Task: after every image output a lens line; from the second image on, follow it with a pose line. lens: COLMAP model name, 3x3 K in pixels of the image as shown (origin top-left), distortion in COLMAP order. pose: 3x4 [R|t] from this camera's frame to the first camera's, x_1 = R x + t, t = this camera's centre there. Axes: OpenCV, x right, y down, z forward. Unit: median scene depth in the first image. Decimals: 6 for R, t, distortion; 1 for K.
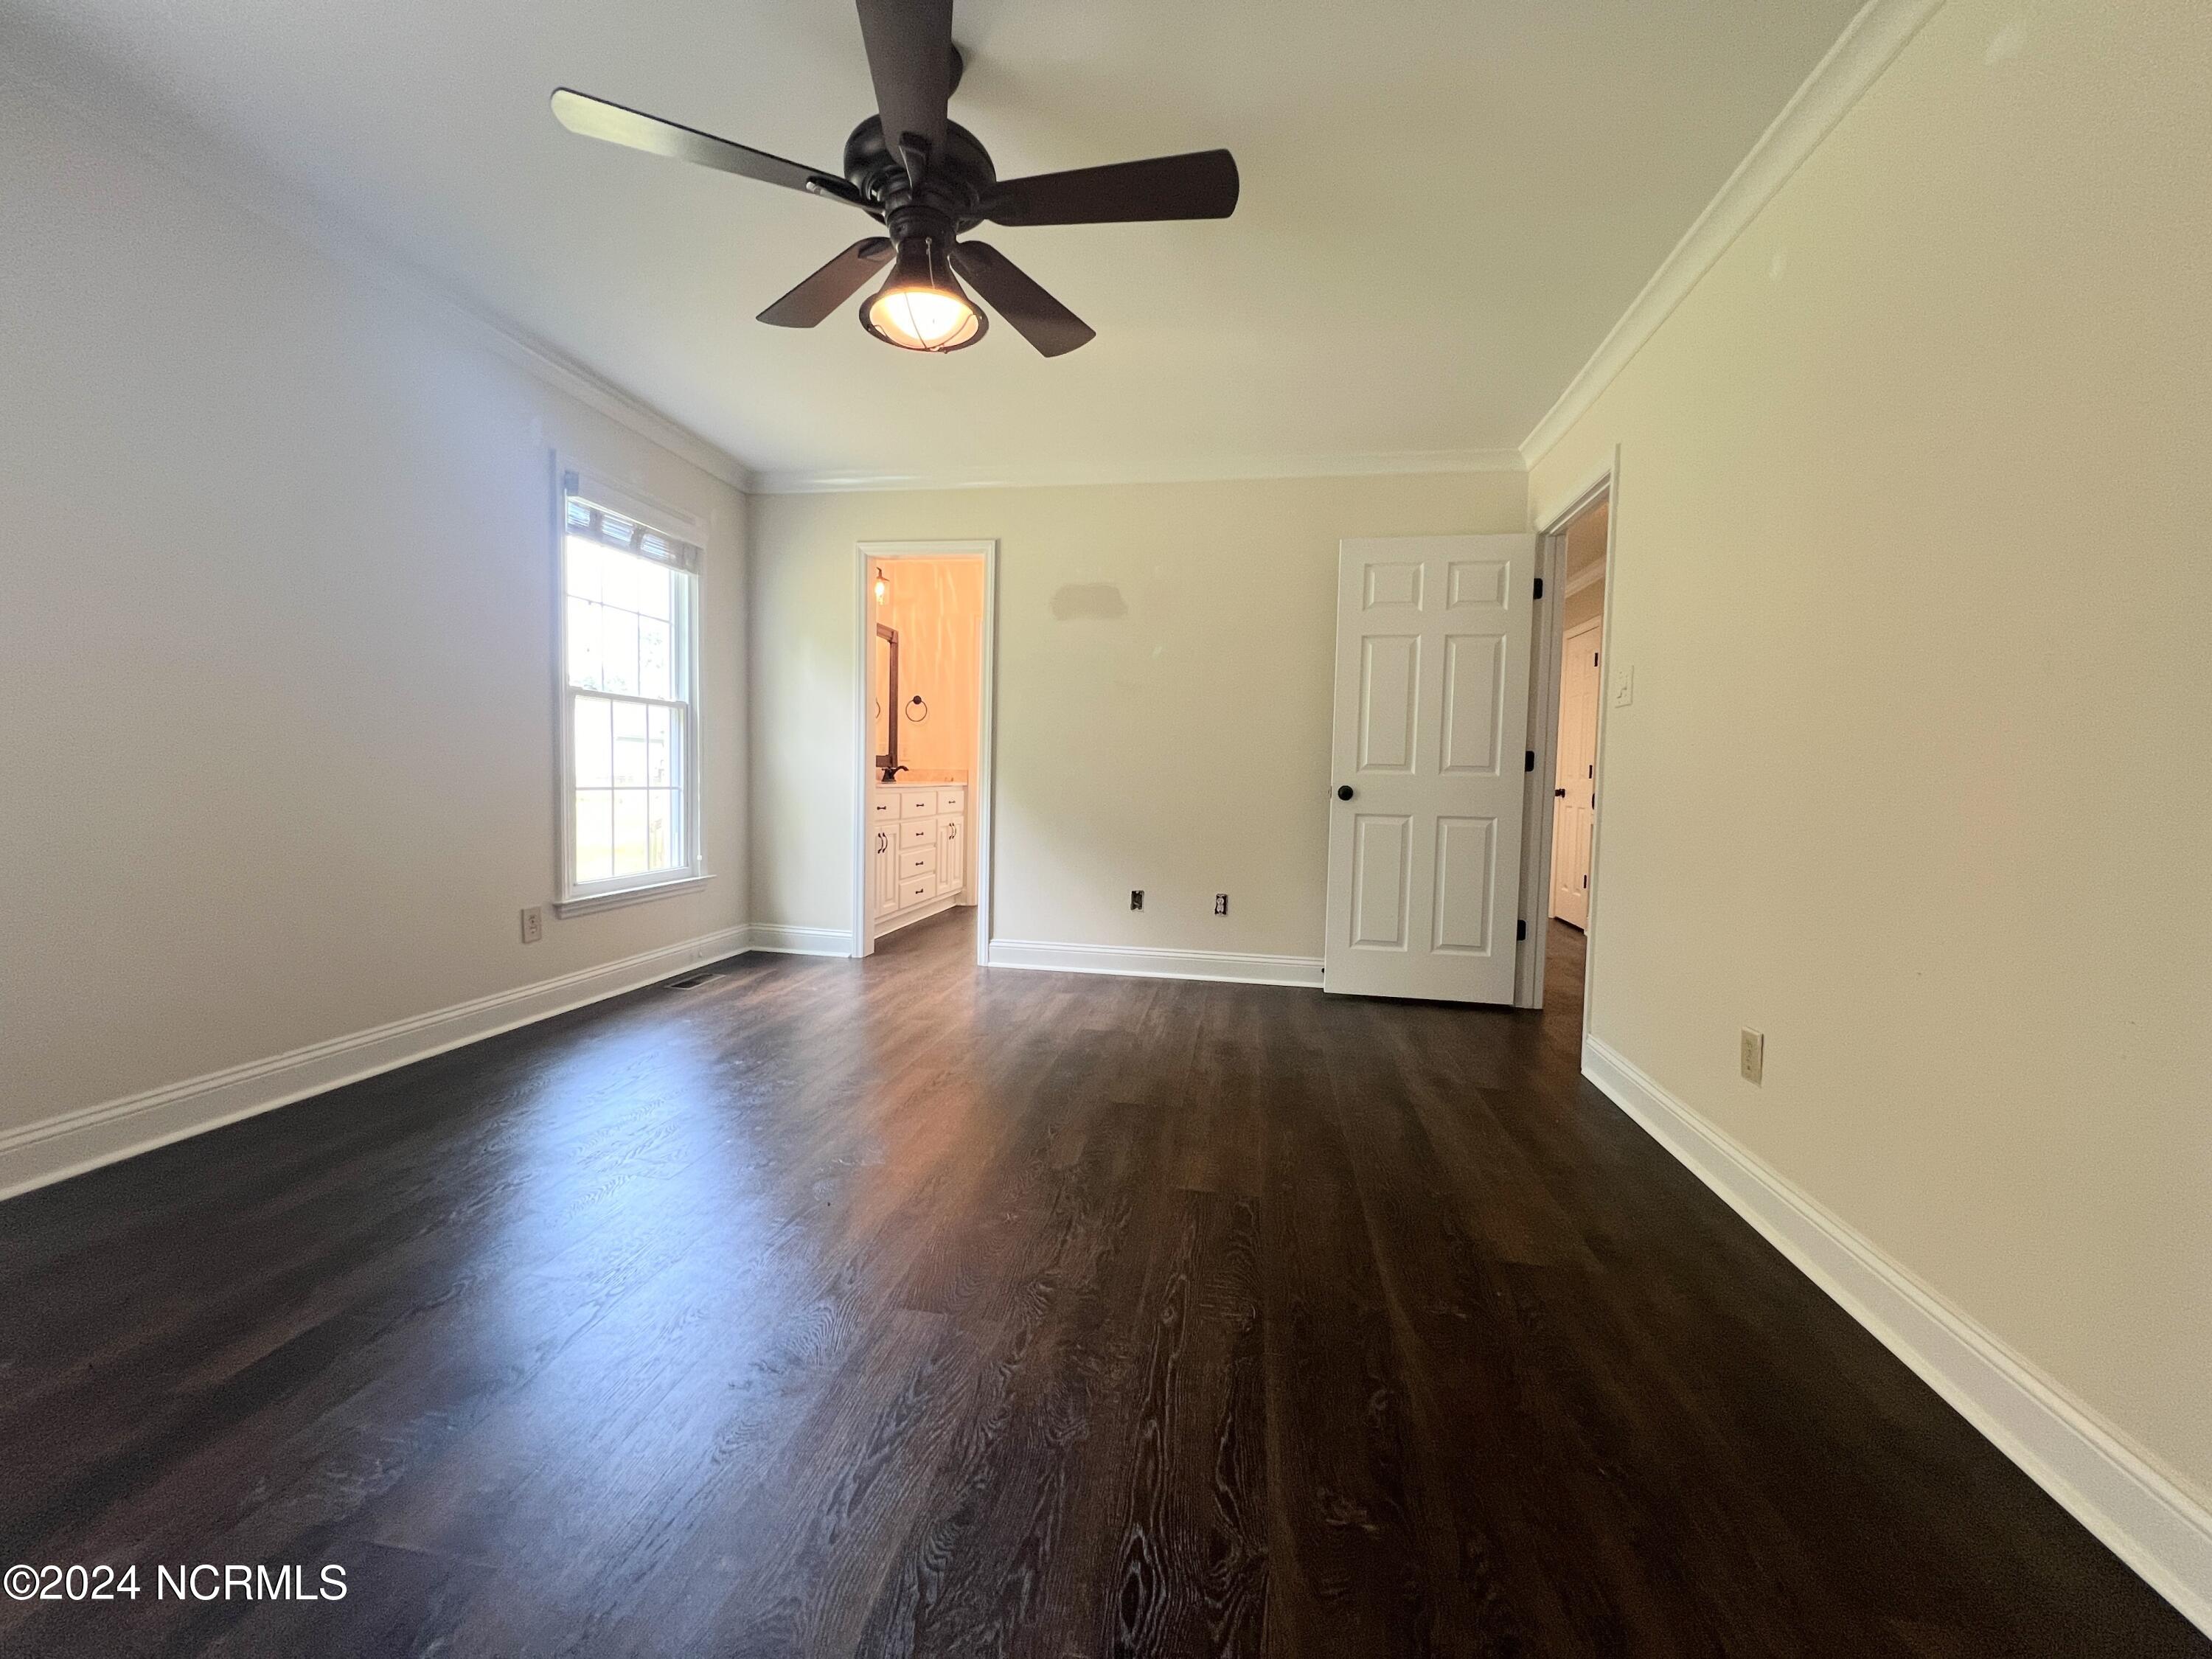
lens RADIAL K [[884.1, 0, 1106.0], [0, 884.1, 829.5], [0, 0, 1]] dist [0.000498, -0.000038]
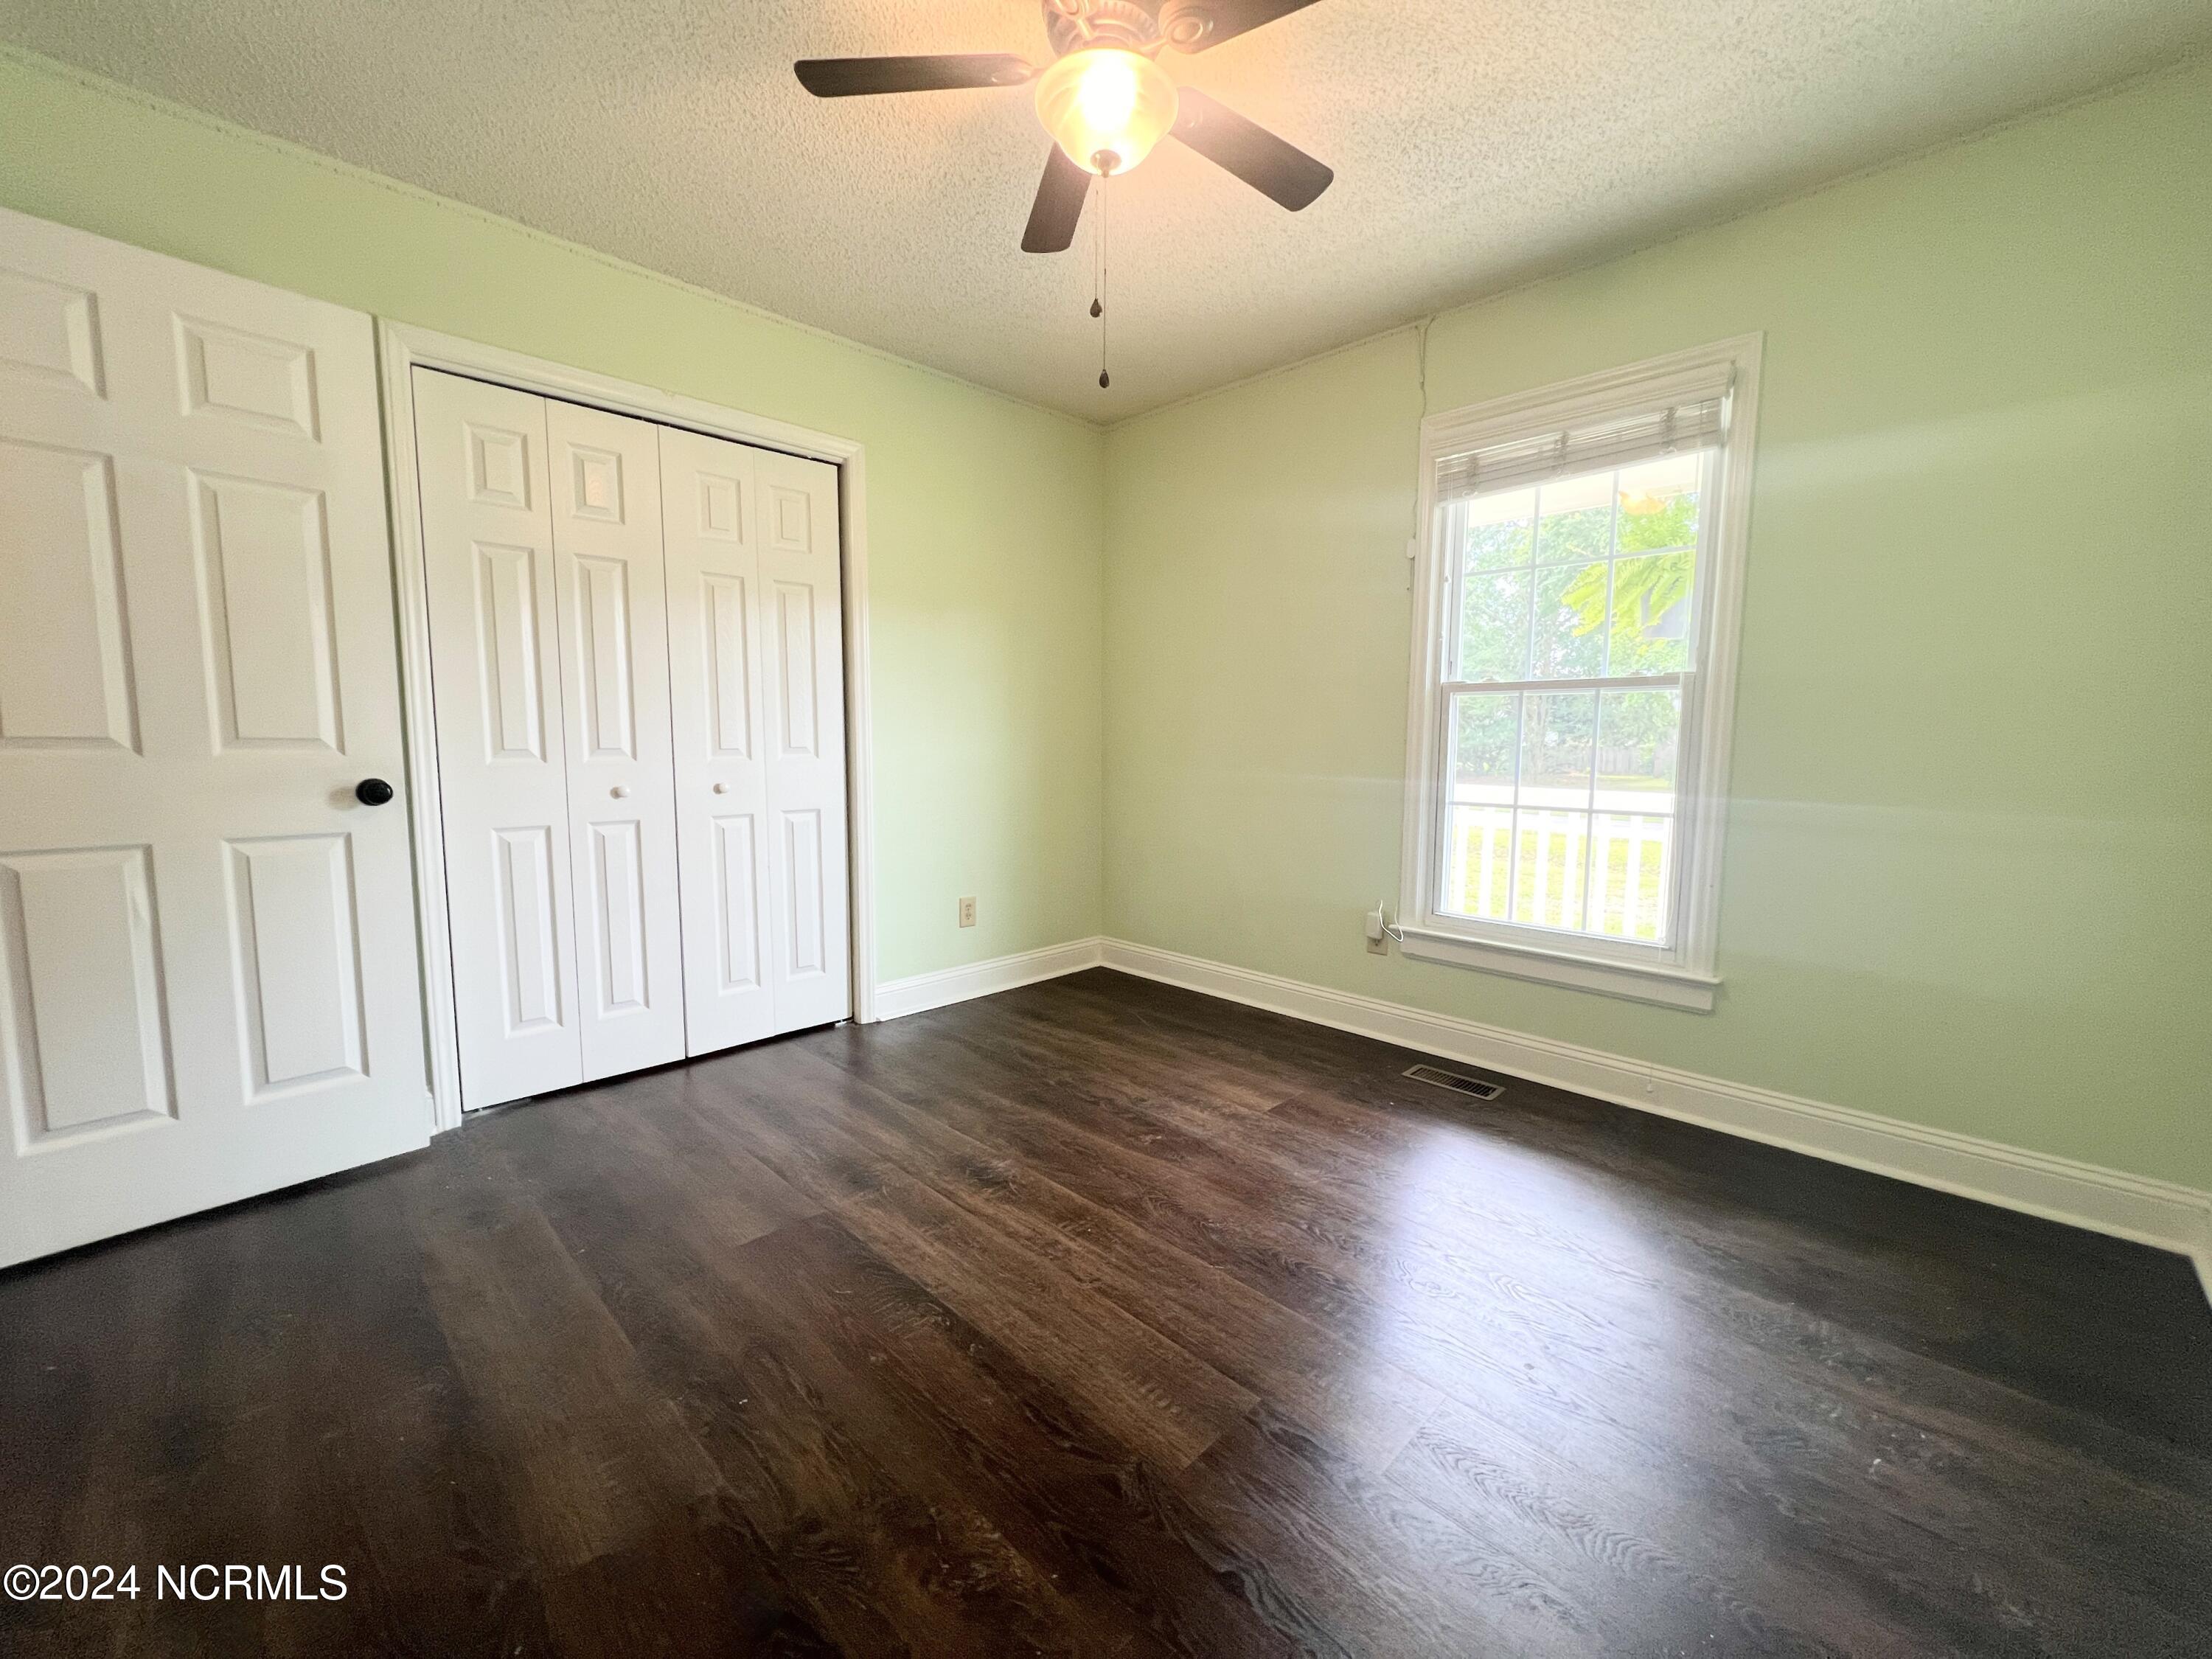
lens RADIAL K [[884.1, 0, 1106.0], [0, 884.1, 829.5], [0, 0, 1]] dist [0.000498, -0.000038]
pose [[-0.553282, 0.099676, -0.827009, 0.275456], [-0.044293, 0.987890, 0.148699, -0.125429], [0.831815, 0.118904, -0.542167, 1.121834]]
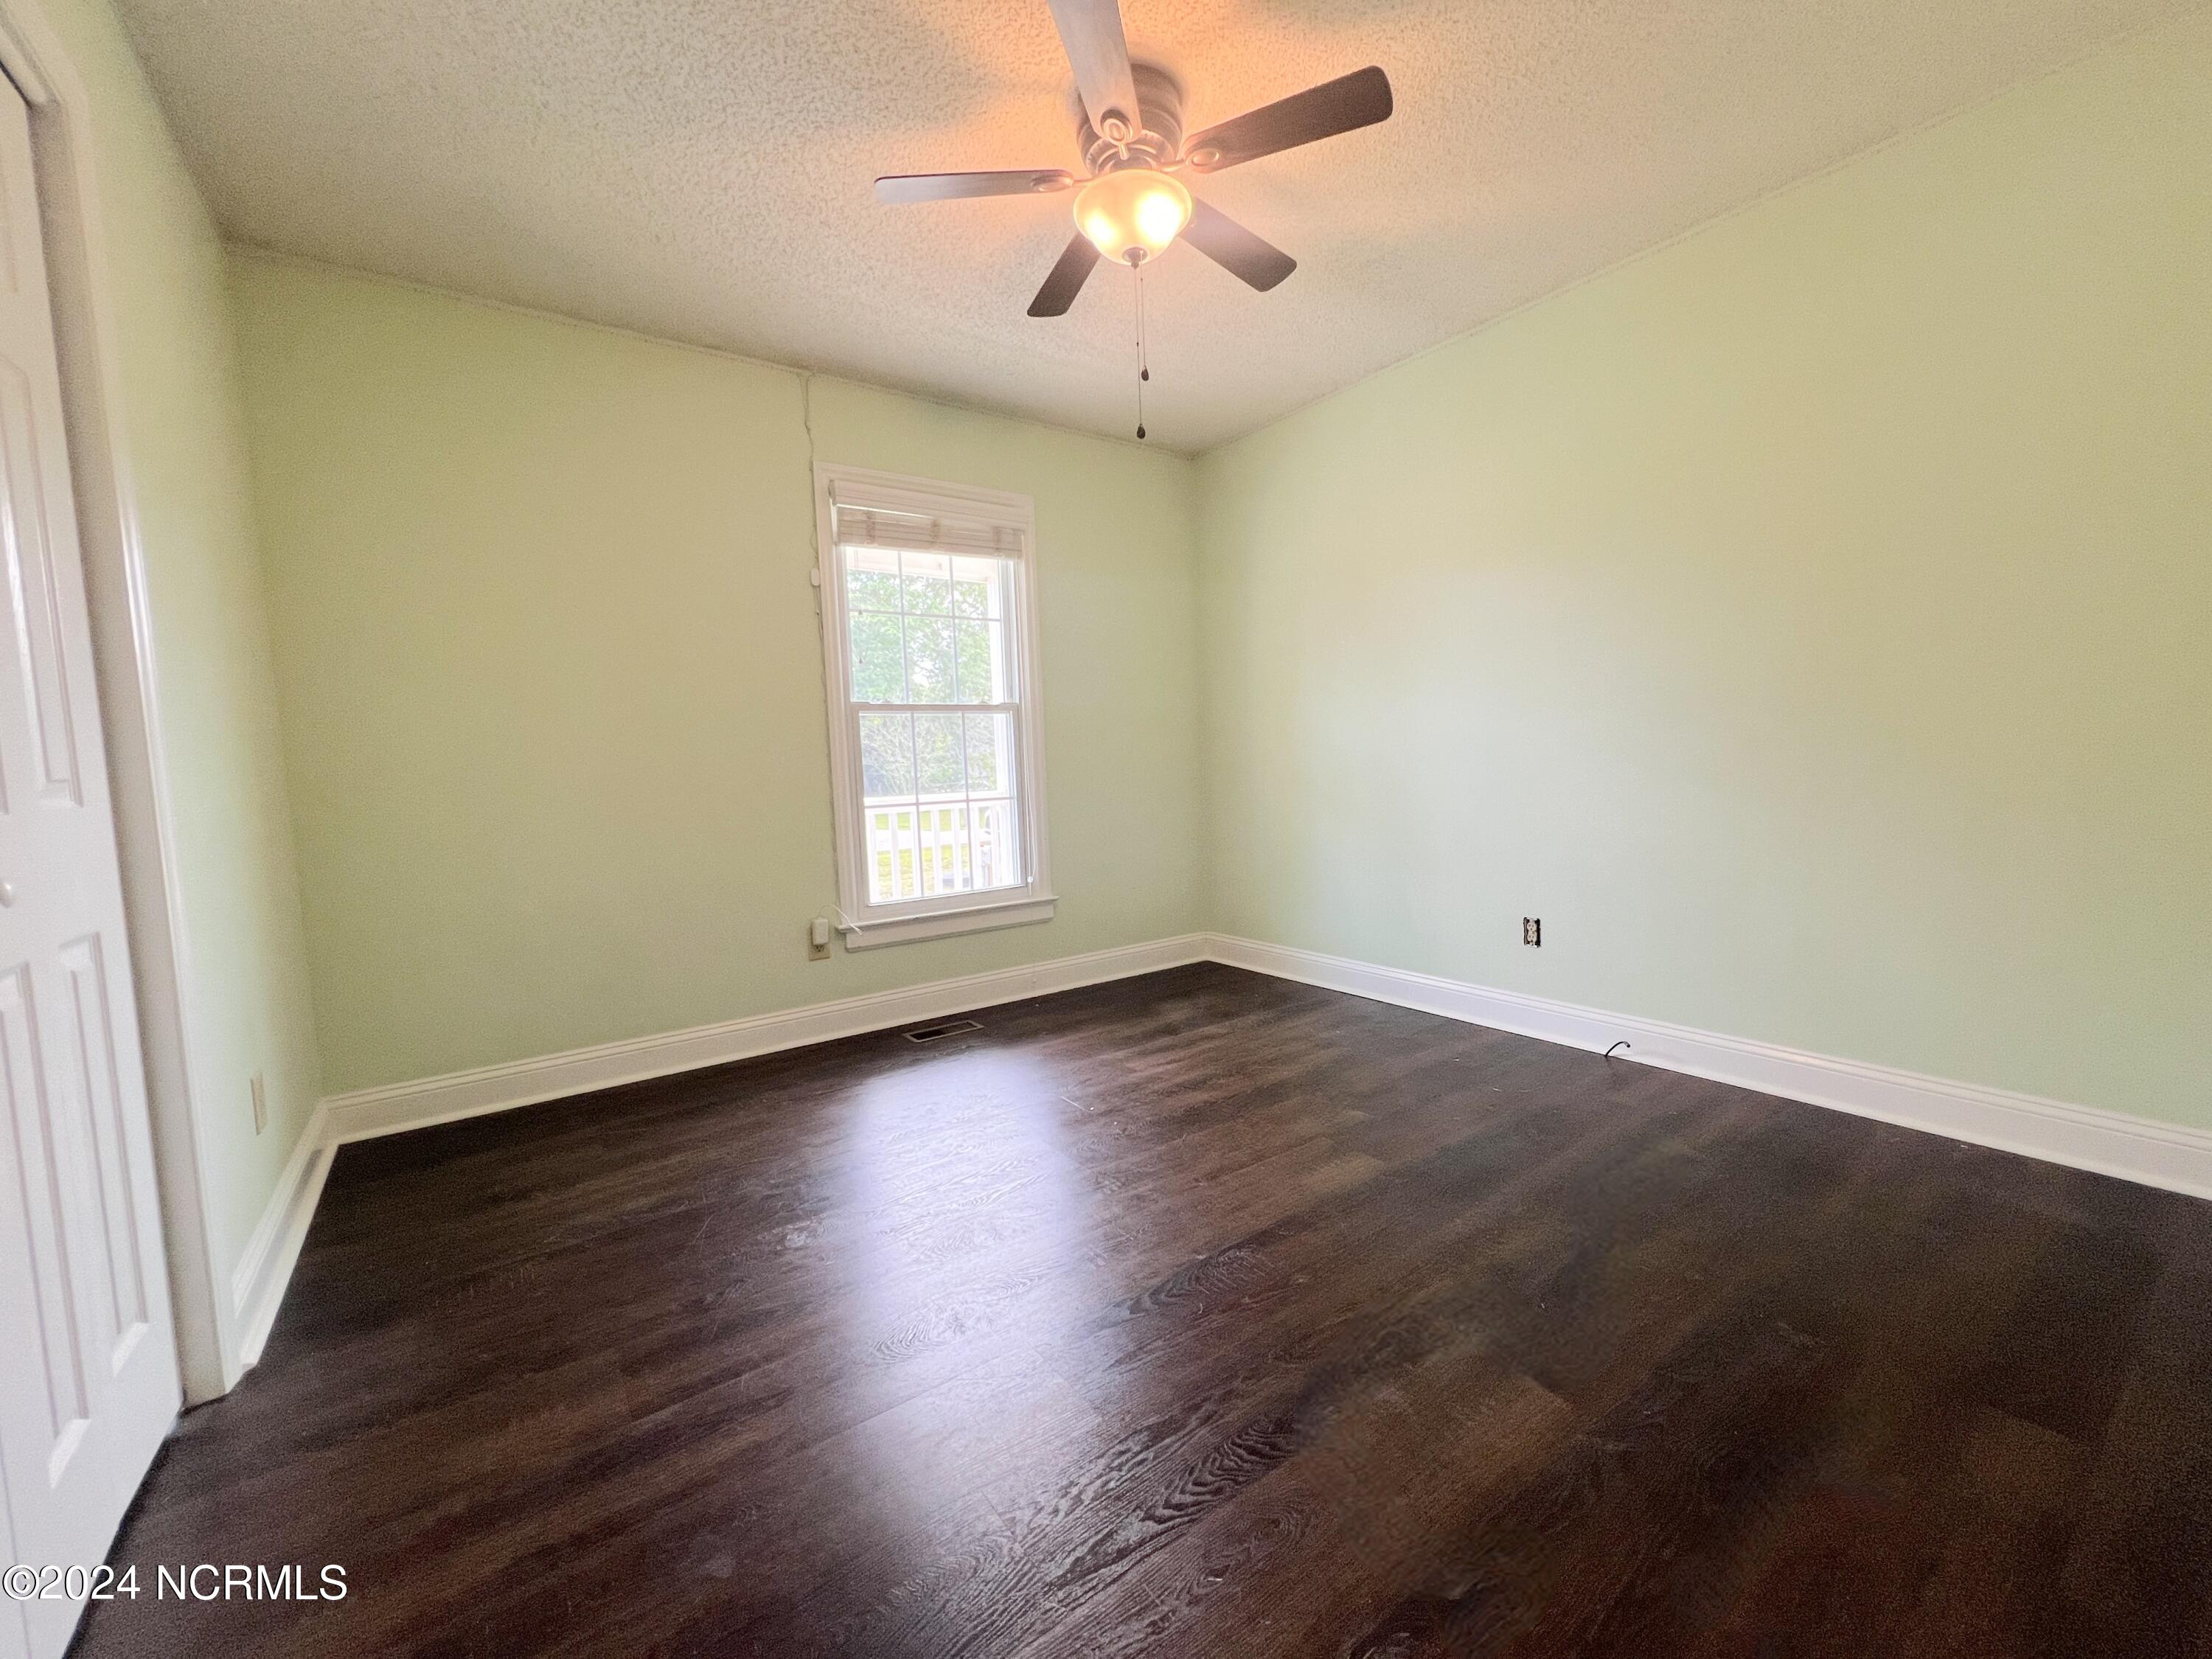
lens RADIAL K [[884.1, 0, 1106.0], [0, 884.1, 829.5], [0, 0, 1]] dist [0.000498, -0.000038]
pose [[0.717767, 0.043252, -0.694938, 0.253998], [-0.008893, 0.998557, 0.052964, -0.071388], [0.696226, -0.031835, 0.717116, 0.458067]]
